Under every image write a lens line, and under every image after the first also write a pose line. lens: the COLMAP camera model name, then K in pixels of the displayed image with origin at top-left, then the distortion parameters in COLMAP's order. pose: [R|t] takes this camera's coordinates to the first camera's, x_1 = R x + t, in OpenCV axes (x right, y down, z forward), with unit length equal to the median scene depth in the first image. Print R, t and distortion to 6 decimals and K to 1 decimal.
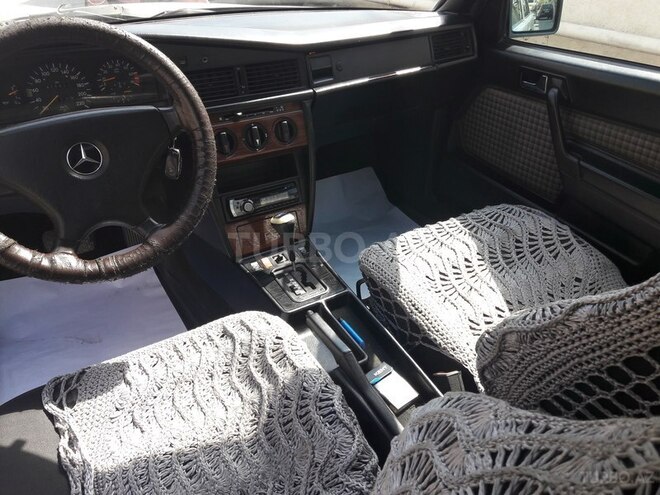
lens RADIAL K [[538.7, 0, 330.0], [0, 538.7, 247.5], [0, 0, 1]] dist [0.054781, -0.093185]
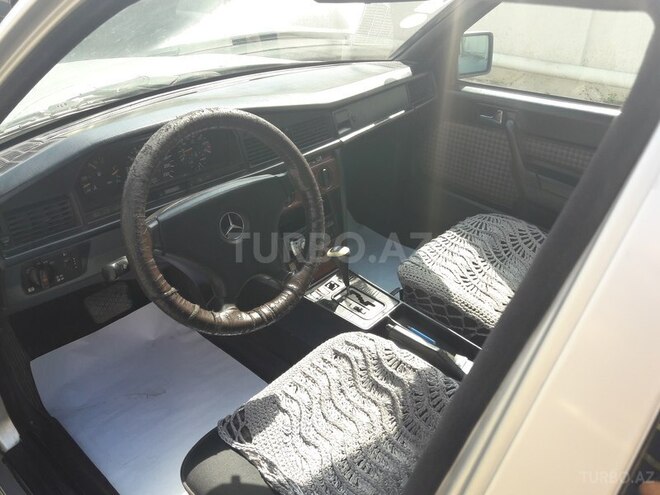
lens RADIAL K [[538.7, 0, 330.0], [0, 538.7, 247.5], [0, 0, 1]] dist [0.054781, -0.093185]
pose [[0.954850, -0.140659, 0.261682, -0.396662], [0.146443, 0.989216, -0.002633, -0.059735], [-0.258489, 0.040835, 0.965151, -0.119967]]
